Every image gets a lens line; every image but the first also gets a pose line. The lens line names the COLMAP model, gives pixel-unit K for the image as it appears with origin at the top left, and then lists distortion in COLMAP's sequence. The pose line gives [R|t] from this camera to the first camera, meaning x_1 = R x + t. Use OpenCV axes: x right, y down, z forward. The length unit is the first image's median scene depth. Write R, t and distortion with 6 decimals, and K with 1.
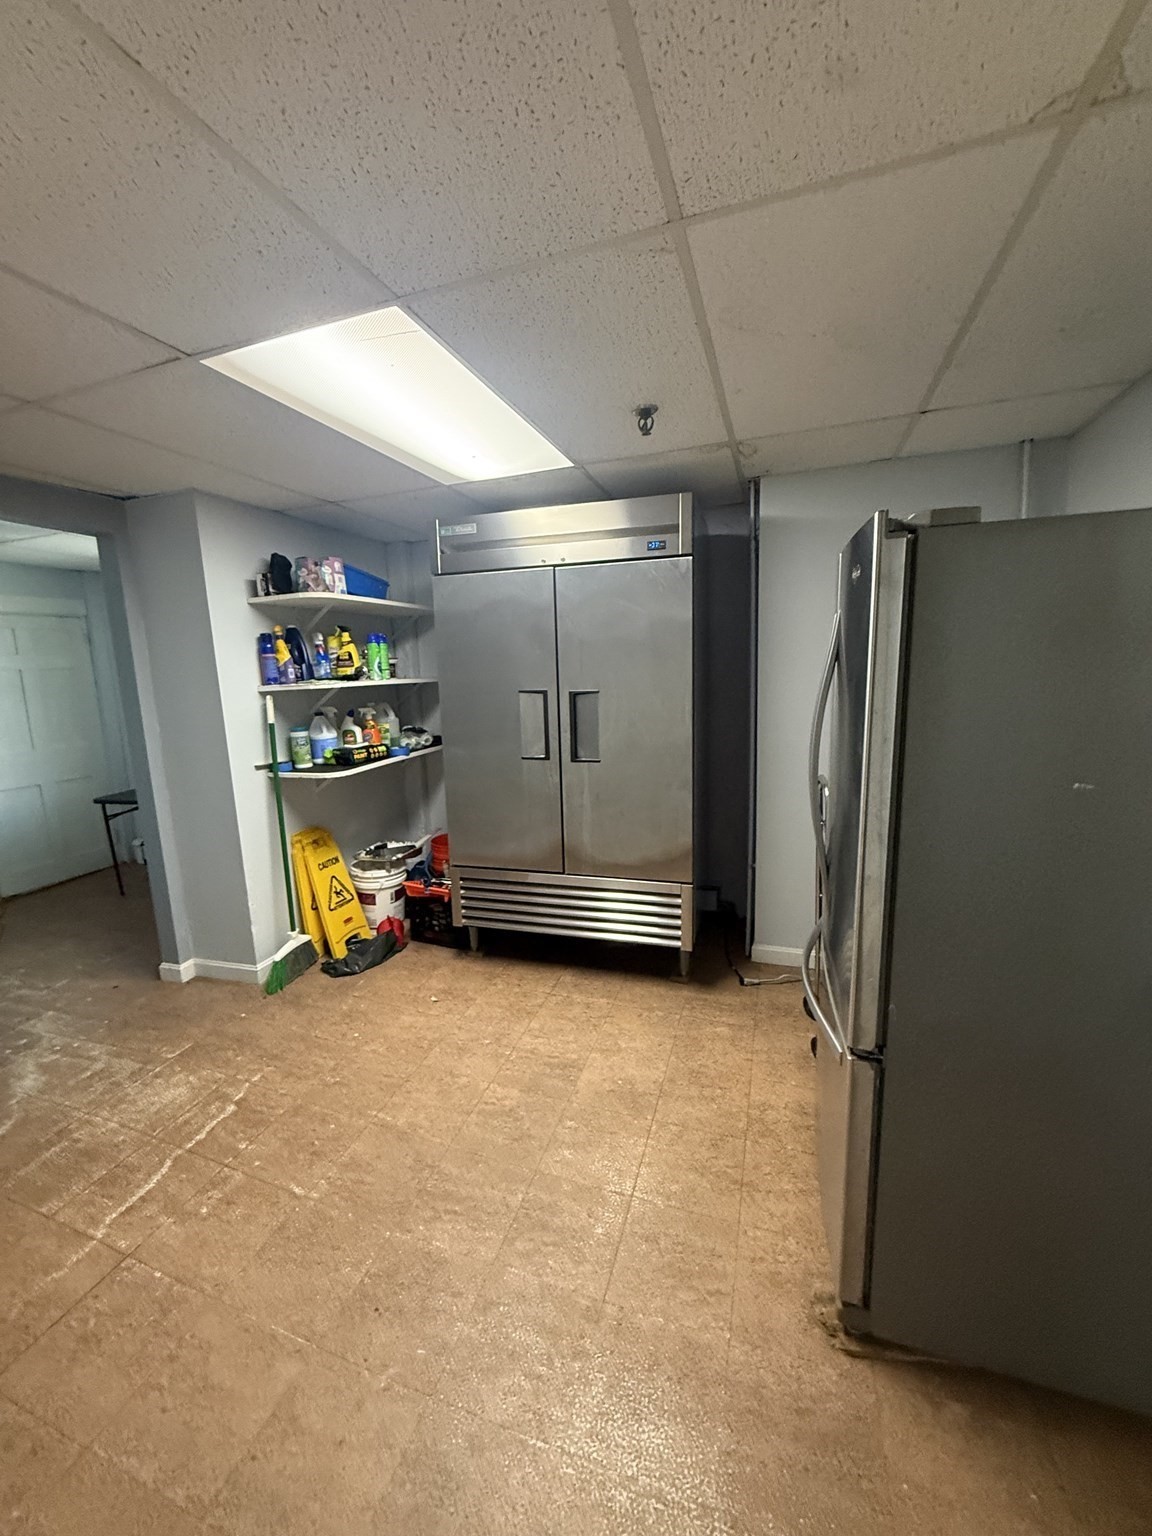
lens RADIAL K [[614.7, 0, 578.3], [0, 614.7, 767.4], [0, 0, 1]] dist [-0.009318, -0.000328]
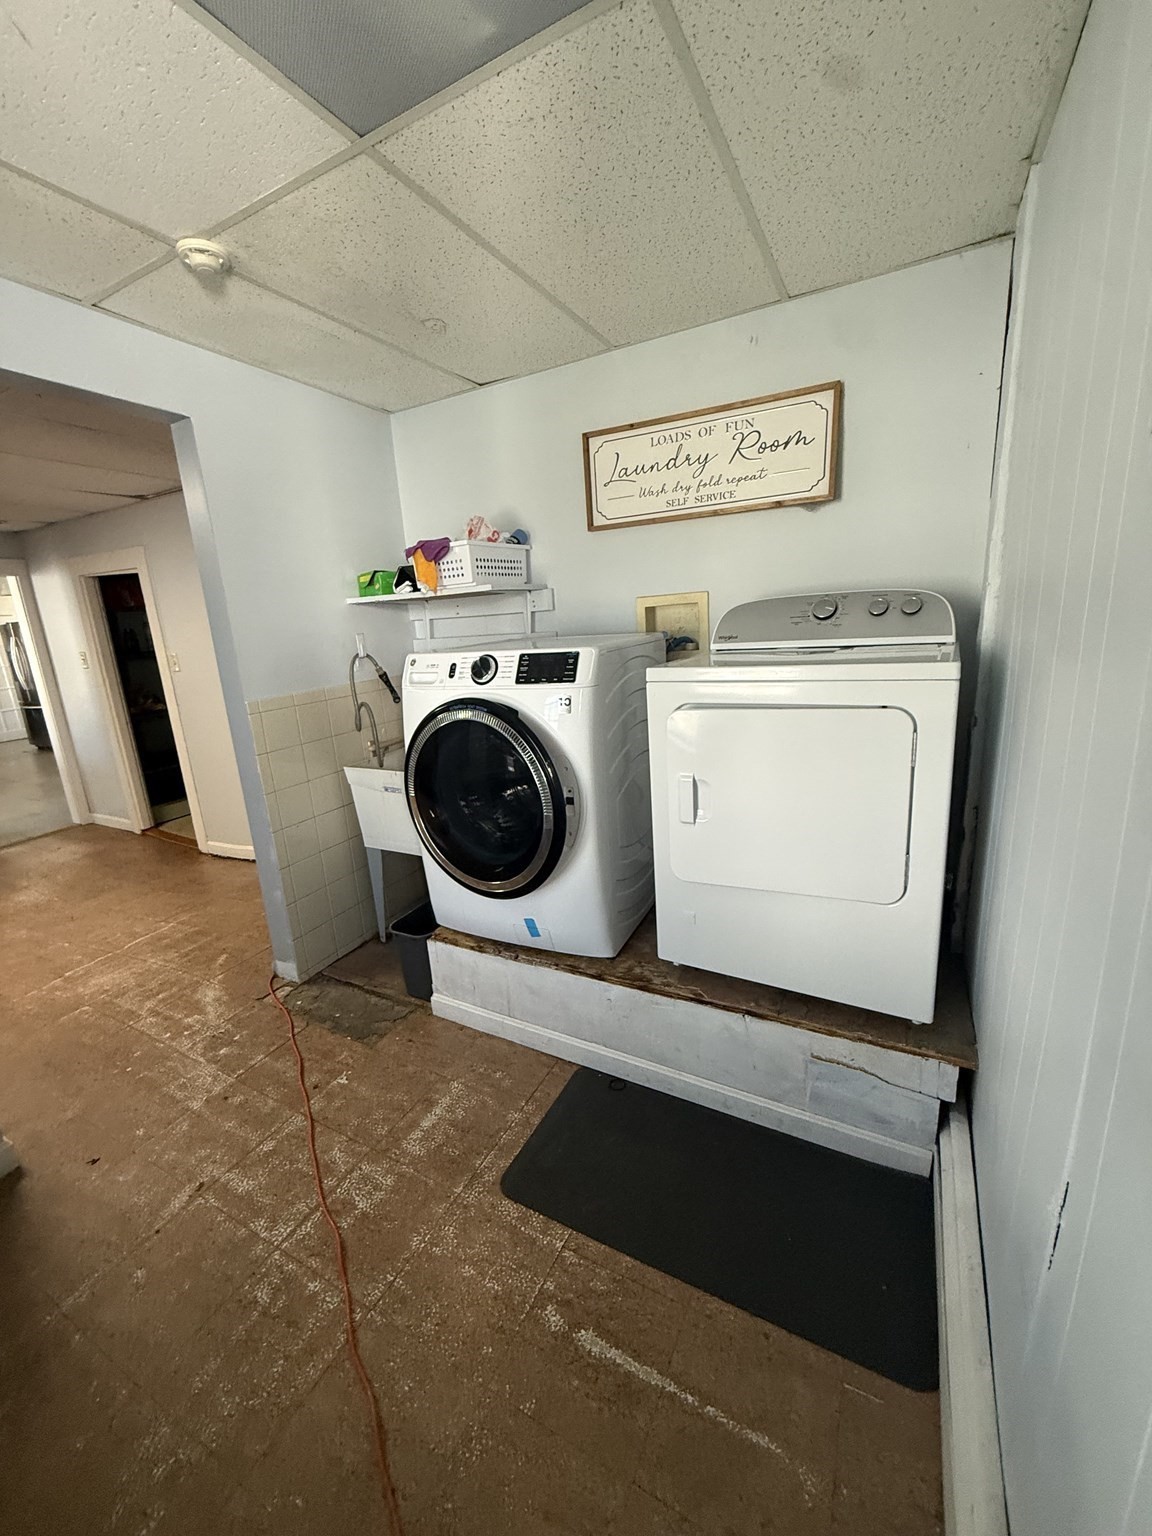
lens RADIAL K [[614.7, 0, 575.1], [0, 614.7, 766.1], [0, 0, 1]] dist [-0.009318, -0.000328]
pose [[-0.983761, 0.047299, 0.173141, -1.711654], [0.112382, 0.914477, 0.388718, -0.199634], [-0.139947, 0.401864, -0.904942, 1.693229]]
